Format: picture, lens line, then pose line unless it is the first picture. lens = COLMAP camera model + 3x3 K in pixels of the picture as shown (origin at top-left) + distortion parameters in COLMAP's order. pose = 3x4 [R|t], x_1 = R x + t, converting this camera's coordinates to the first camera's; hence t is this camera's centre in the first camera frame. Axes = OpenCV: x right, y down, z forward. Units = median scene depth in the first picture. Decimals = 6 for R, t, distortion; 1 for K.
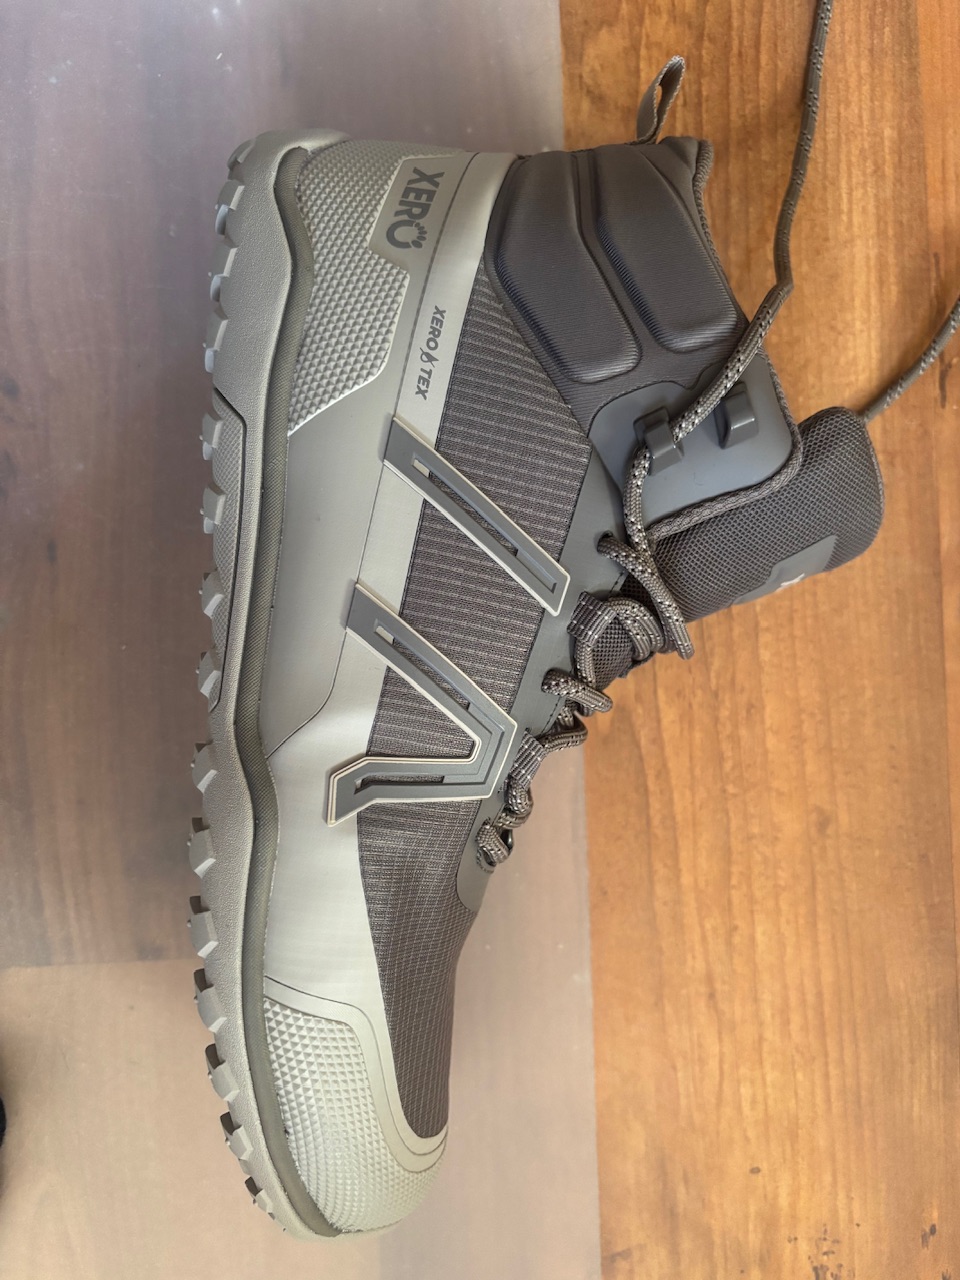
lens RADIAL K [[982.3, 0, 481.8], [0, 982.3, 640.0], [0, 0, 1]] dist [-0.020976, -0.003340]
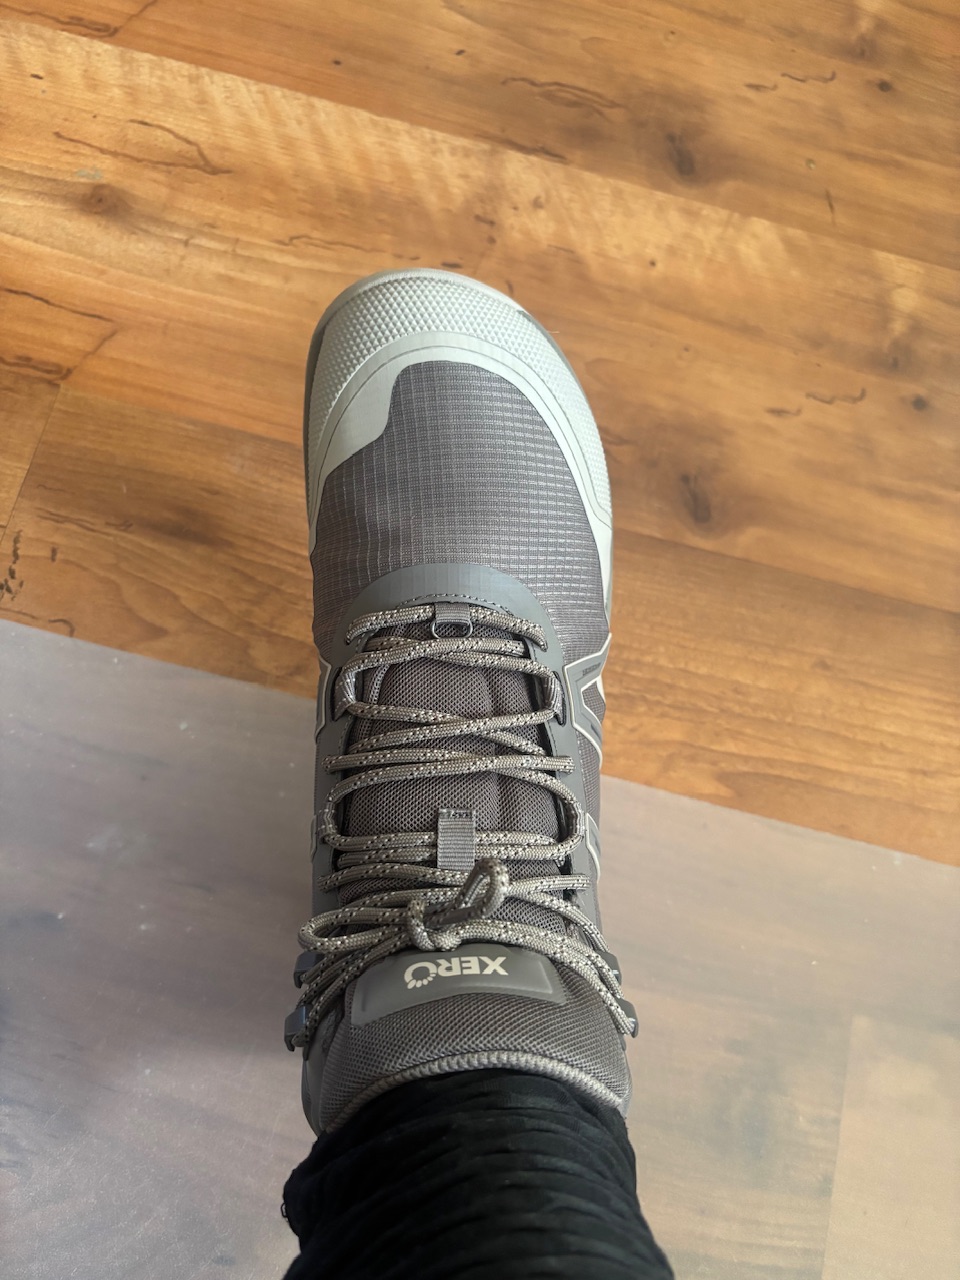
lens RADIAL K [[982.3, 0, 482.5], [0, 982.3, 639.9], [0, 0, 1]] dist [-0.020976, -0.003340]
pose [[0.272248, -0.927885, 0.254774, -0.123807], [0.959232, 0.282588, 0.004162, -0.315489], [-0.075858, 0.243254, 0.966992, -0.376644]]
